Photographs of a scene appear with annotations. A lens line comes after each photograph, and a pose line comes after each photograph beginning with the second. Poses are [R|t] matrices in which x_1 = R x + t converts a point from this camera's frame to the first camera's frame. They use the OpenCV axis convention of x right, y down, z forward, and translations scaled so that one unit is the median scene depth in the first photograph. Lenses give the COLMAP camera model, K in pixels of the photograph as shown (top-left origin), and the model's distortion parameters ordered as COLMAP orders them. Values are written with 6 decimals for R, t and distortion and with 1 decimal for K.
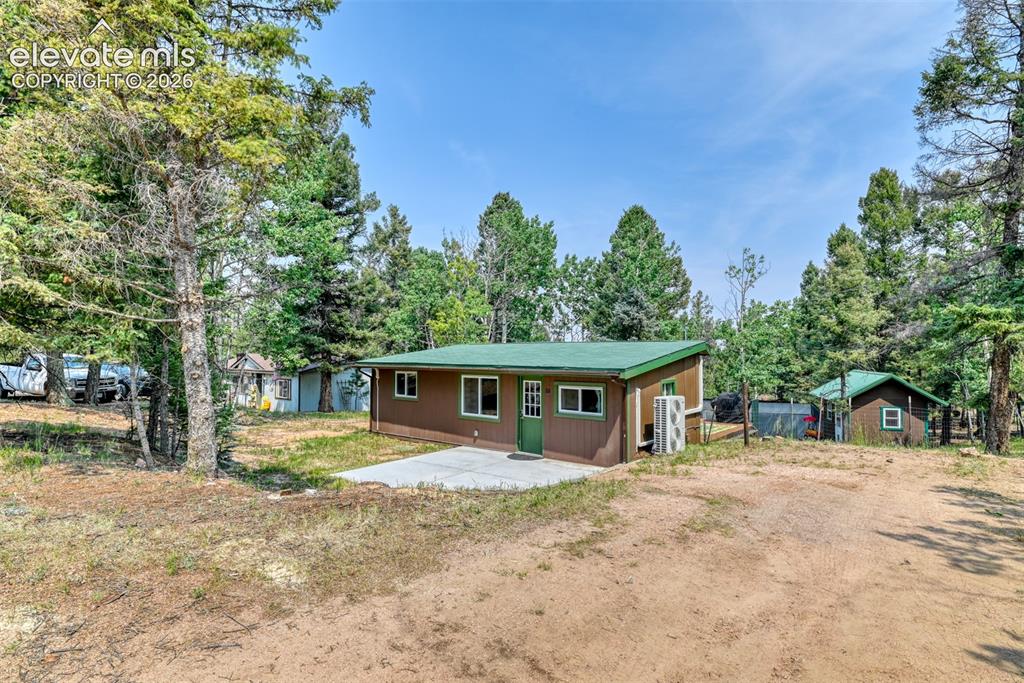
lens RADIAL K [[516.0, 0, 507.1], [0, 516.0, 343.5], [0, 0, 1]] dist [-0.019862, -0.005707]
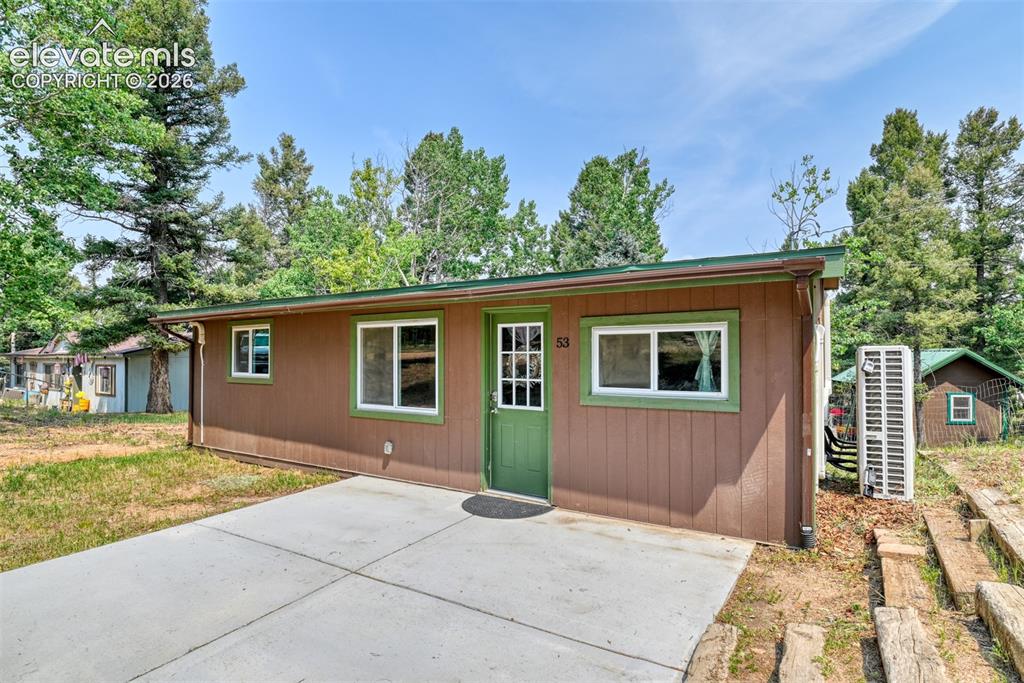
lens RADIAL K [[516.0, 0, 506.8], [0, 516.0, 348.7], [0, 0, 1]] dist [-0.019862, -0.005707]
pose [[0.990700, -0.000300, 0.136065, -0.016101], [-0.000646, 0.999976, 0.006907, 0.073686], [-0.136064, -0.006931, 0.990676, 0.474167]]
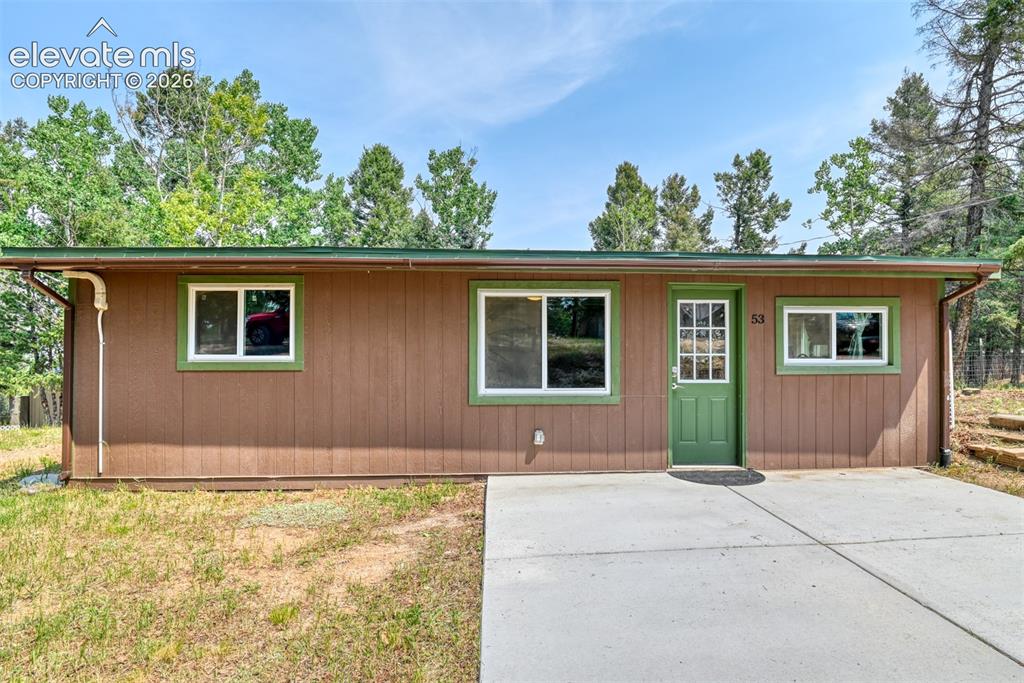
lens RADIAL K [[516.0, 0, 516.1], [0, 516.0, 342.4], [0, 0, 1]] dist [-0.019862, -0.005707]
pose [[0.732345, 0.018562, 0.680681, -0.297034], [-0.014602, 0.999827, -0.011555, 0.094427], [-0.680778, -0.001478, 0.732489, 0.641379]]
